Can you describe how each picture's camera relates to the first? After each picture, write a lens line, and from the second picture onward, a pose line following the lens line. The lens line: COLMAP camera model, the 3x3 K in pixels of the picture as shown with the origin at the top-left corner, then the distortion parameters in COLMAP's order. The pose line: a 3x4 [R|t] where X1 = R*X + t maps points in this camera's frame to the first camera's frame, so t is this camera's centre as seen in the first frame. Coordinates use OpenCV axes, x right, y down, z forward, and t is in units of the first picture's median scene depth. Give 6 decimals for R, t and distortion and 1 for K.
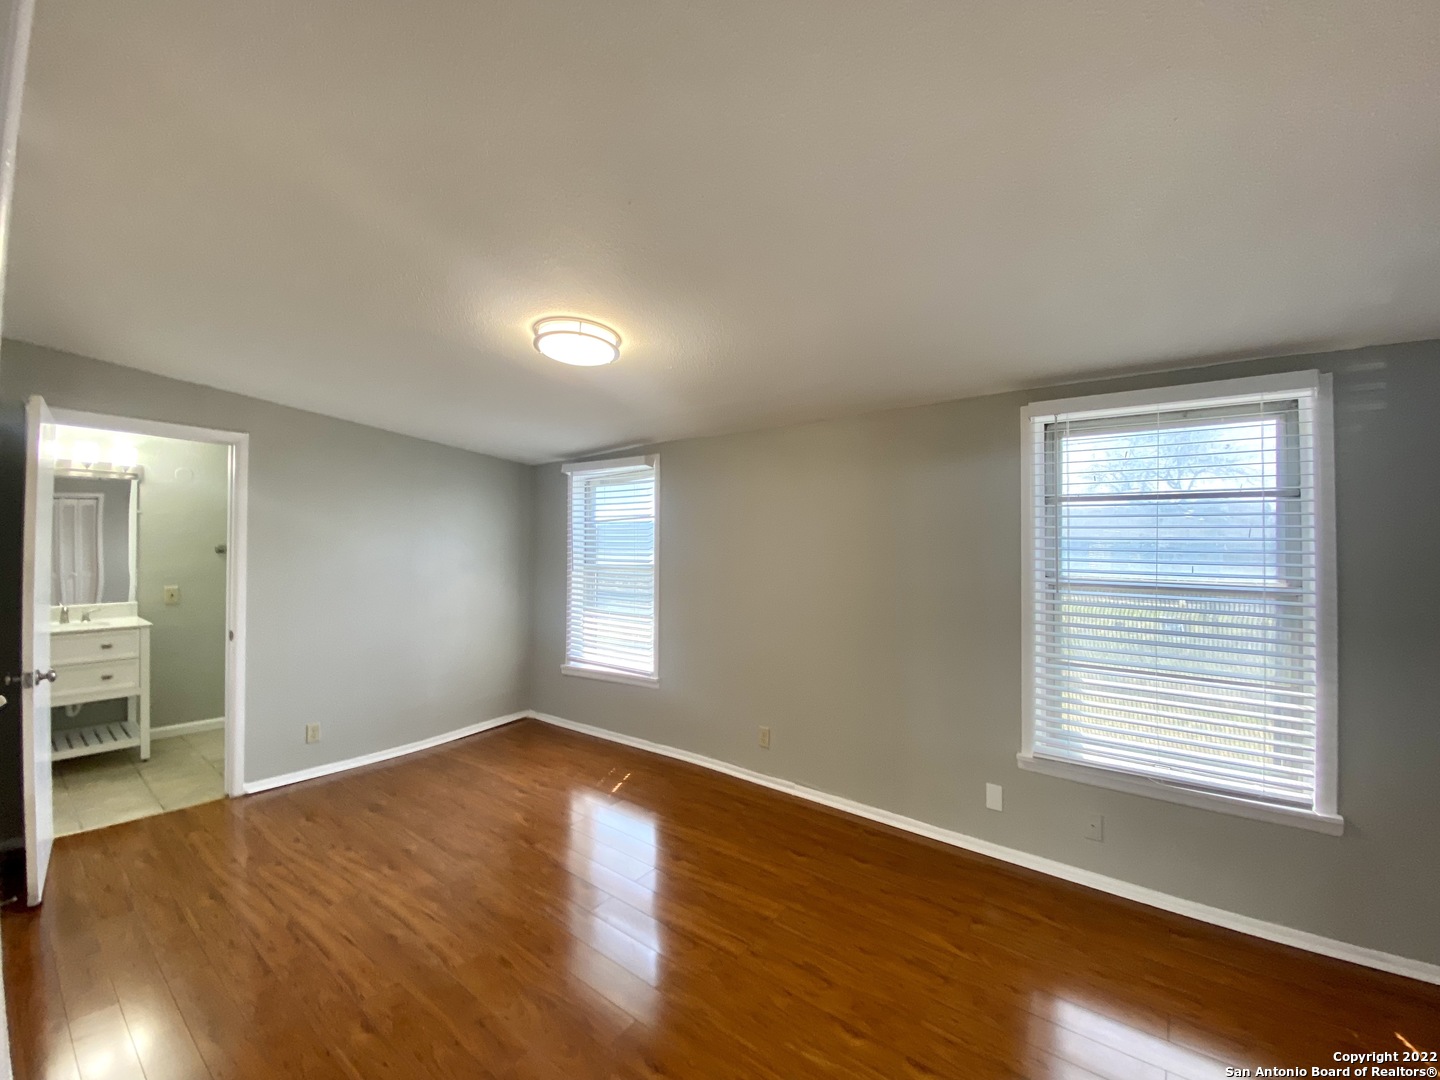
lens RADIAL K [[584.6, 0, 721.4], [0, 584.6, 533.1], [0, 0, 1]] dist [0.012938, -0.015673]
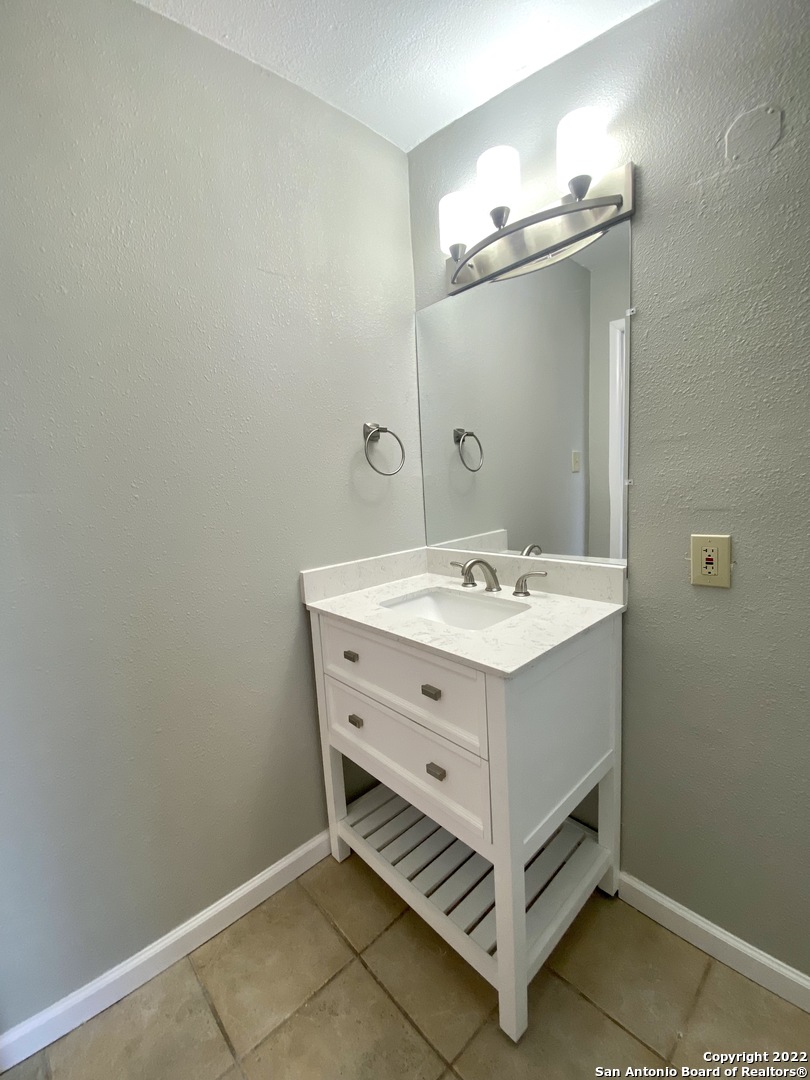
lens RADIAL K [[438.4, 0, 401.5], [0, 438.4, 539.5], [0, 0, 1]] dist [0.012938, -0.015673]
pose [[-0.190449, 0.137864, -0.971969, -0.730007], [0.062886, 0.989770, 0.128067, 0.057246], [0.979681, -0.036733, -0.197170, 0.947846]]
